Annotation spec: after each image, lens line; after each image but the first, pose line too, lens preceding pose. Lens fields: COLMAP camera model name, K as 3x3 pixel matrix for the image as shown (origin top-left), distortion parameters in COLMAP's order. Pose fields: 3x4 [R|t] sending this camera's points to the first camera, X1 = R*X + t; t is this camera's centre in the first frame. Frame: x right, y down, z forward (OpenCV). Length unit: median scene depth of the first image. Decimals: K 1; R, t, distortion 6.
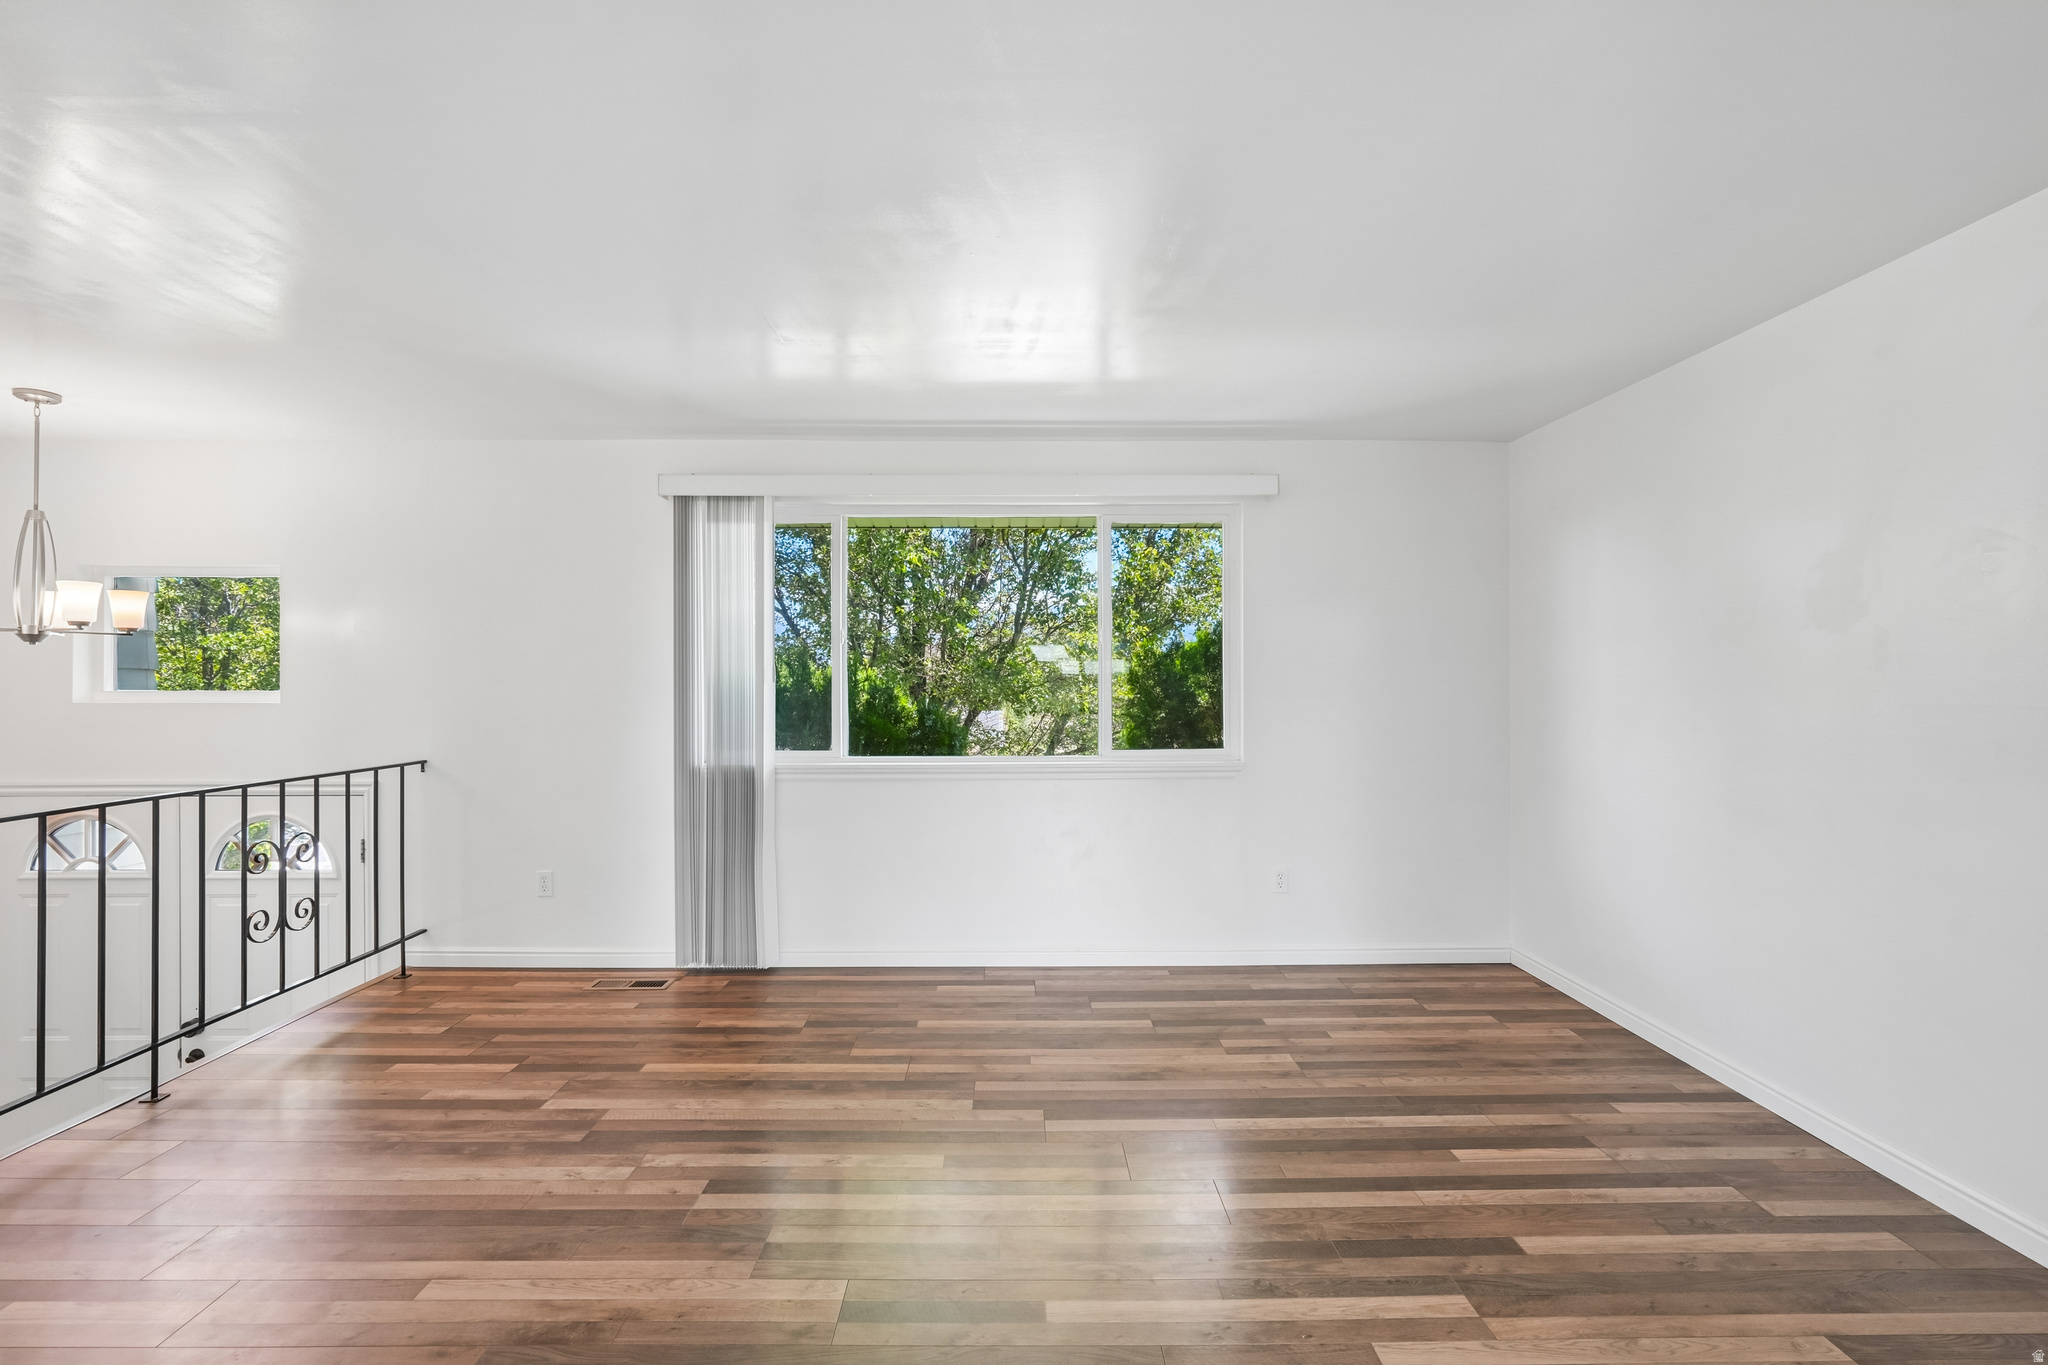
lens RADIAL K [[920.4, 0, 1012.1], [0, 920.4, 683.7], [0, 0, 1]] dist [-0.004796, 0.002883]
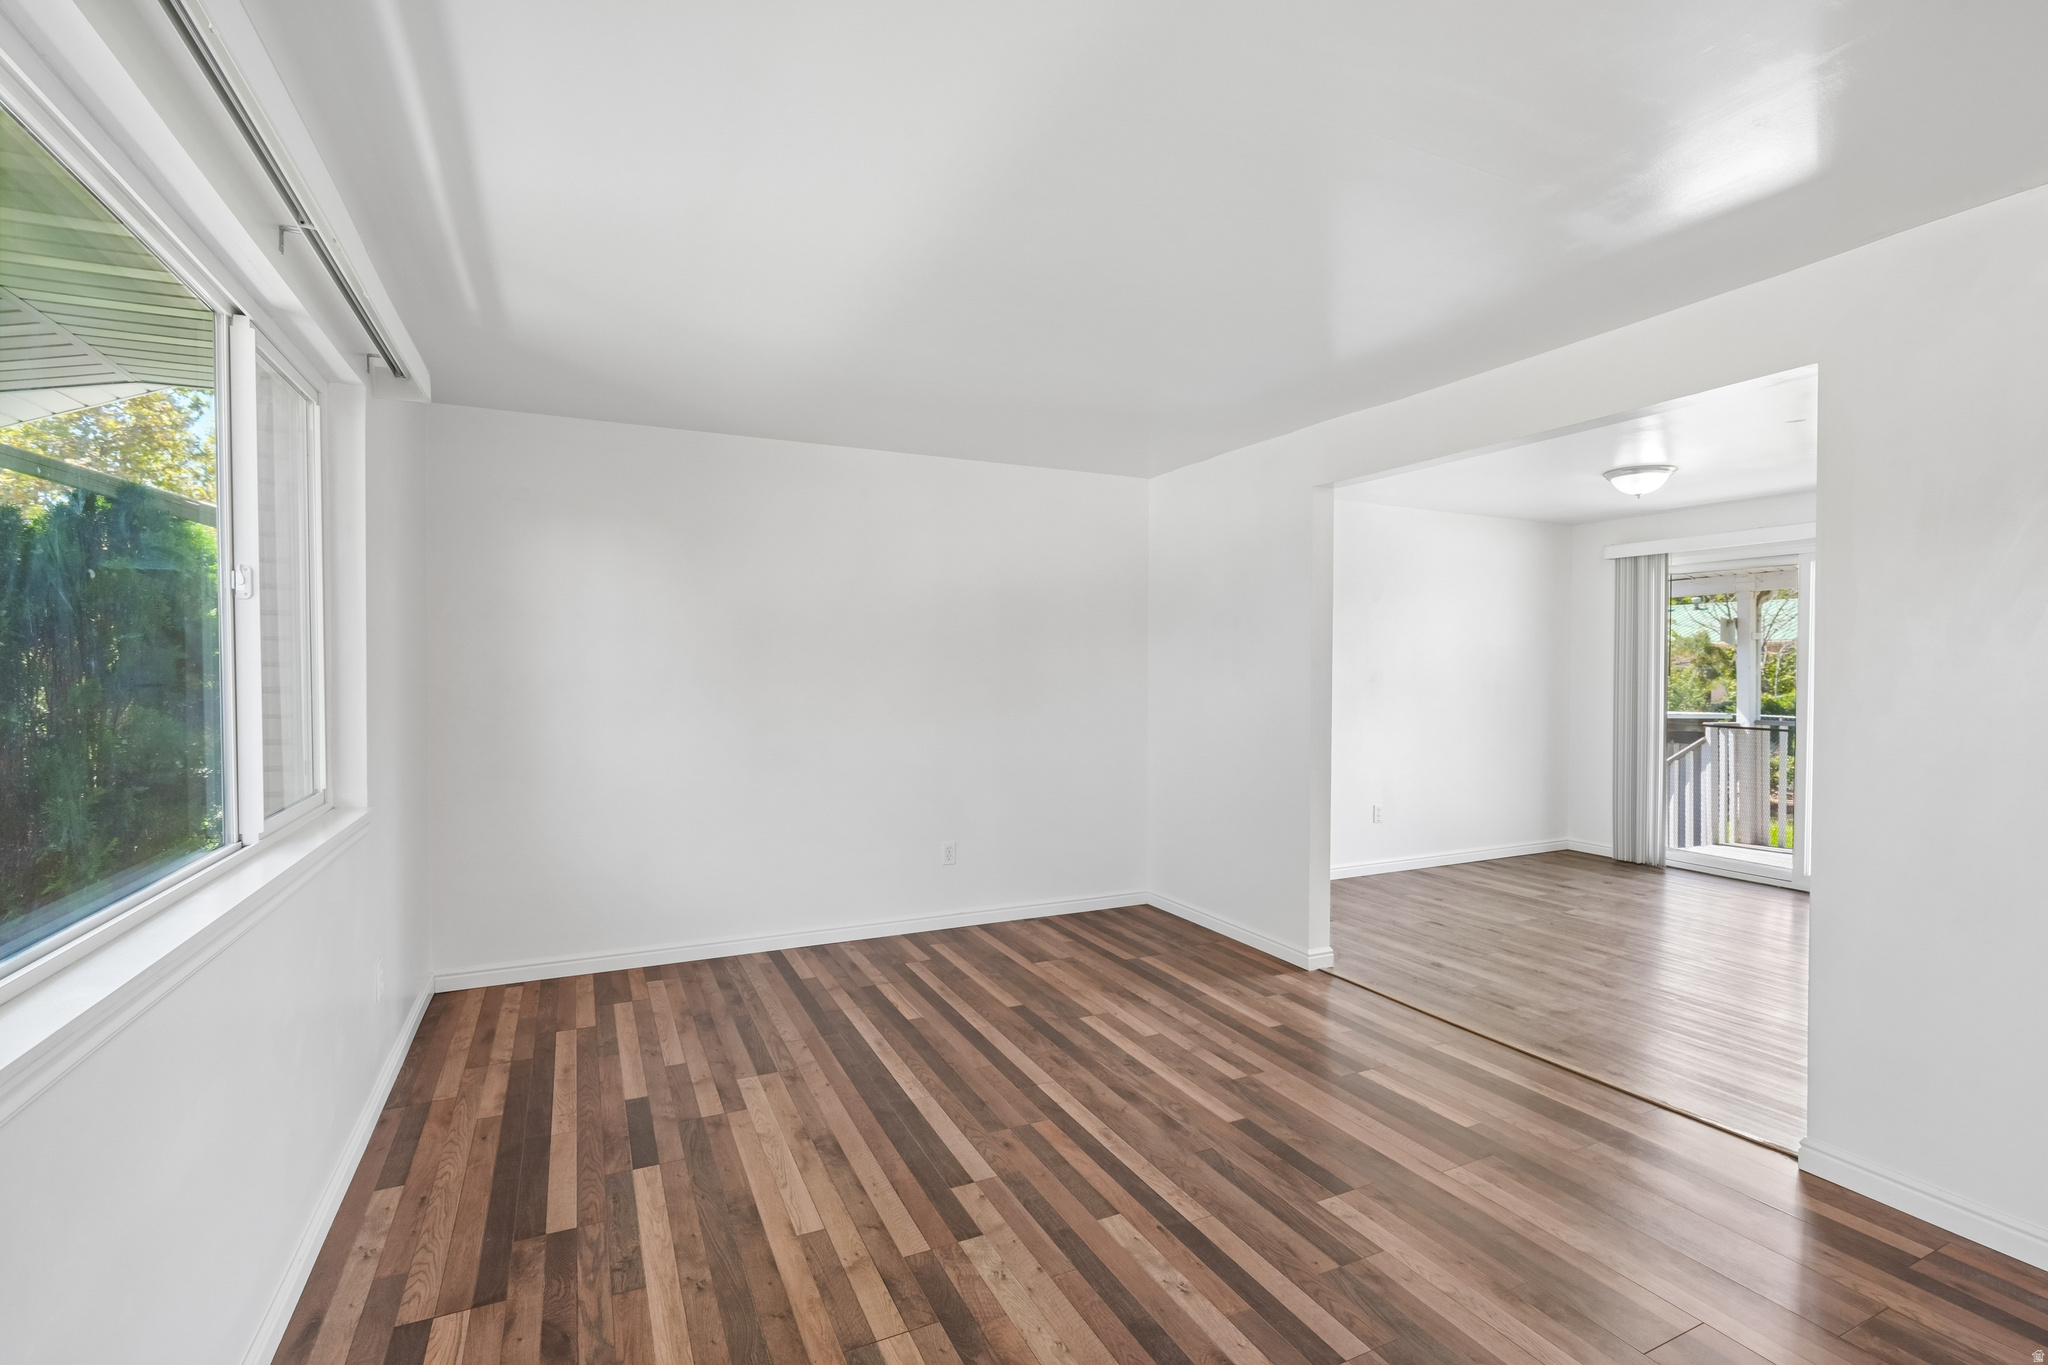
lens RADIAL K [[920.4, 0, 1030.9], [0, 920.4, 681.7], [0, 0, 1]] dist [-0.004796, 0.002883]
pose [[-0.435775, -0.010425, 0.899995, -0.595288], [0.003576, 0.999905, 0.013313, -0.006895], [-0.900048, 0.009020, -0.435697, 1.032980]]
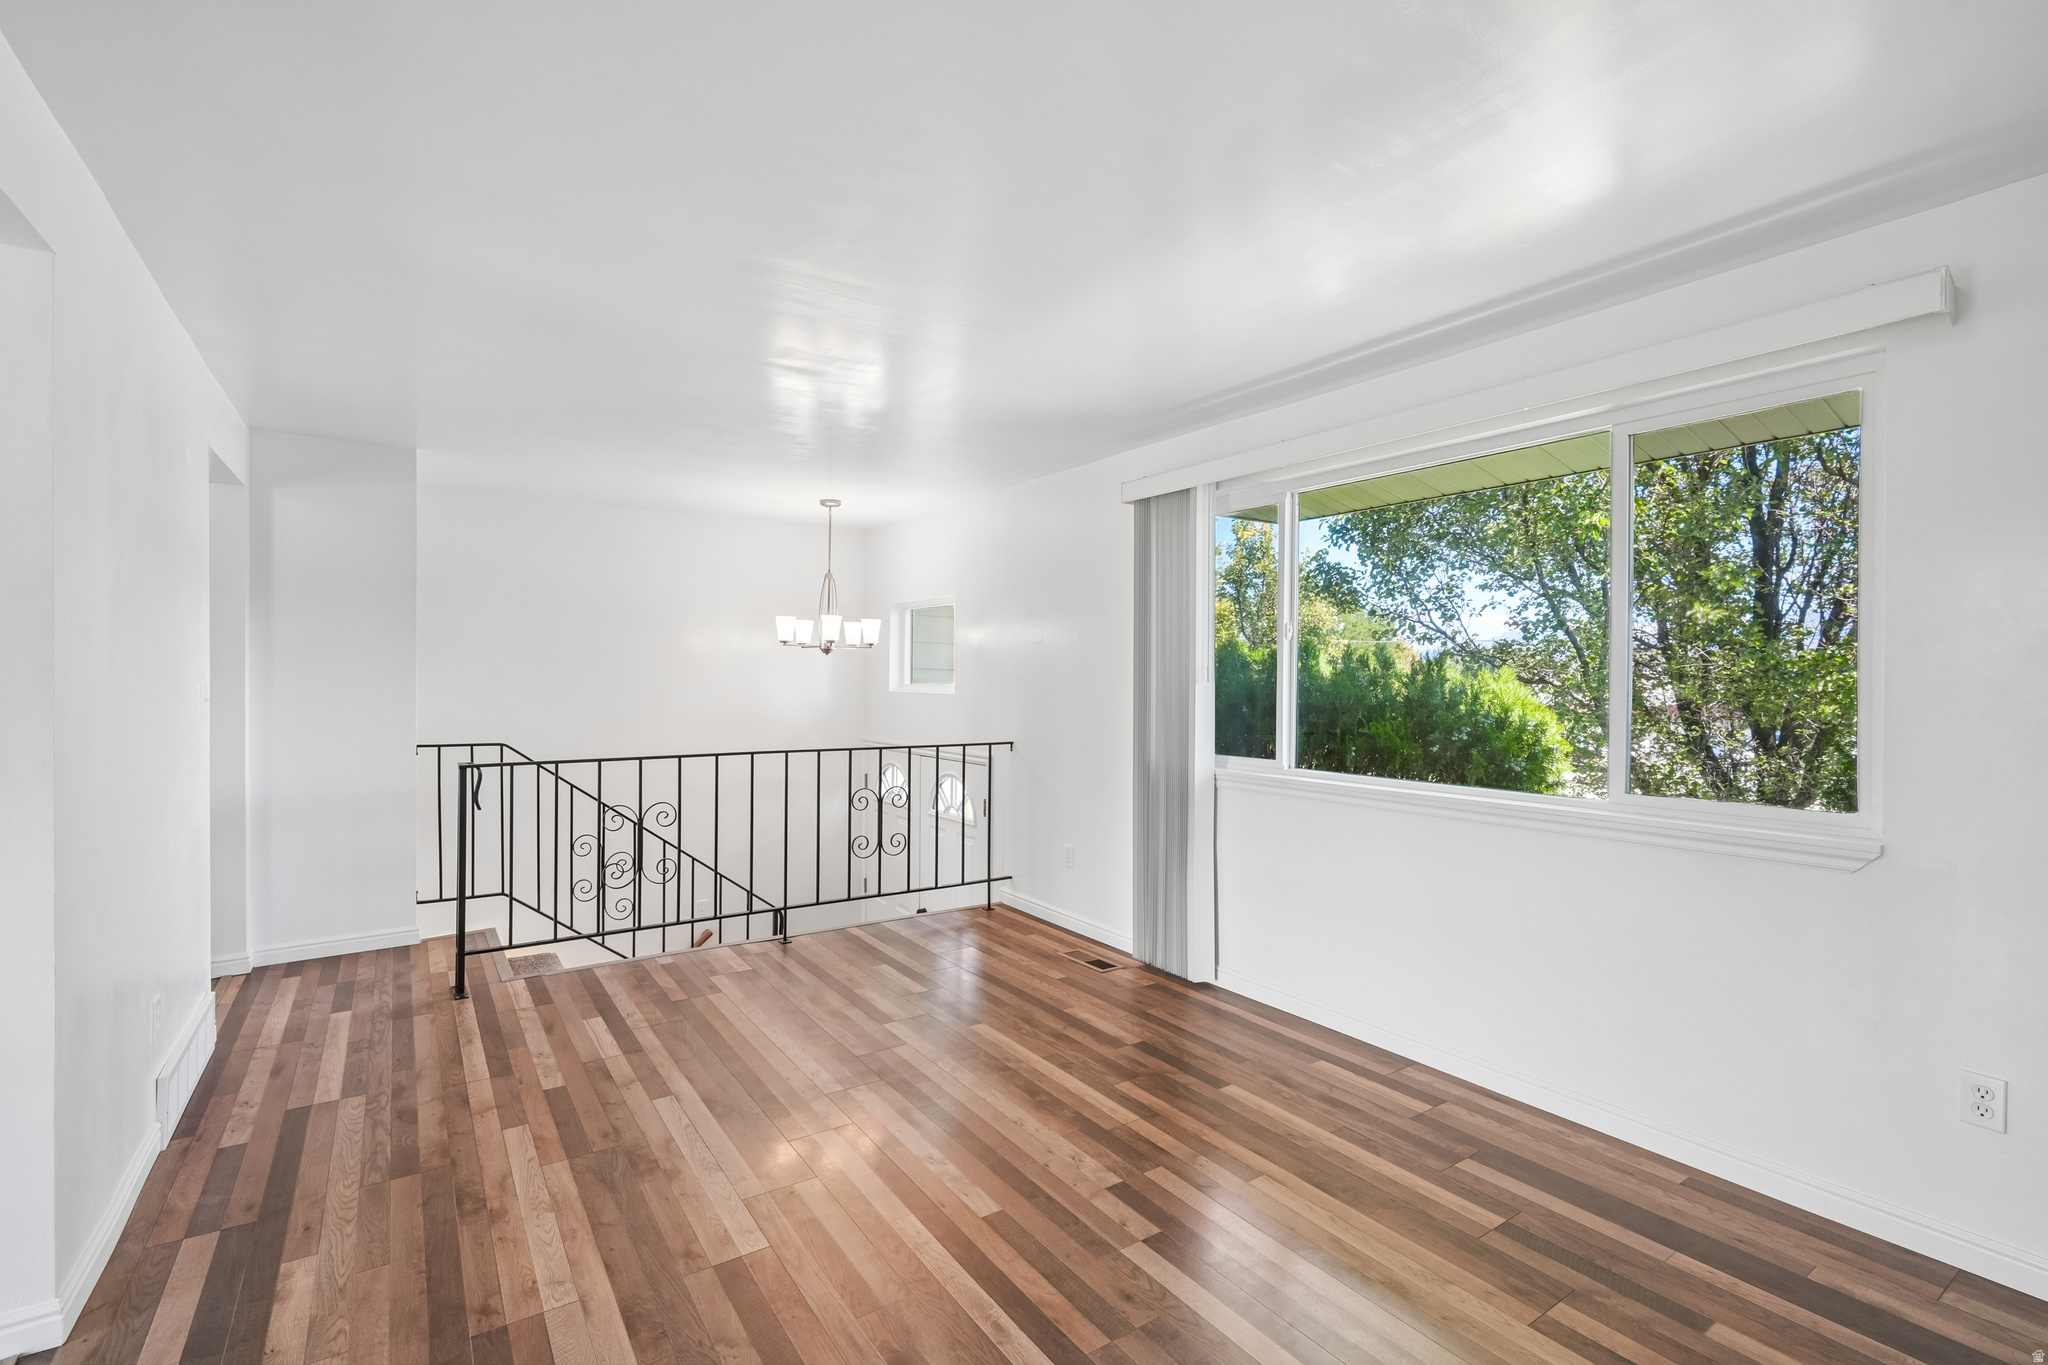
lens RADIAL K [[920.4, 0, 1027.2], [0, 920.4, 677.1], [0, 0, 1]] dist [-0.004796, 0.002883]
pose [[0.559096, 0.004983, -0.829088, 0.490588], [-0.011011, 0.999938, -0.001416, -0.003578], [0.829029, 0.009921, 0.559117, 0.370610]]
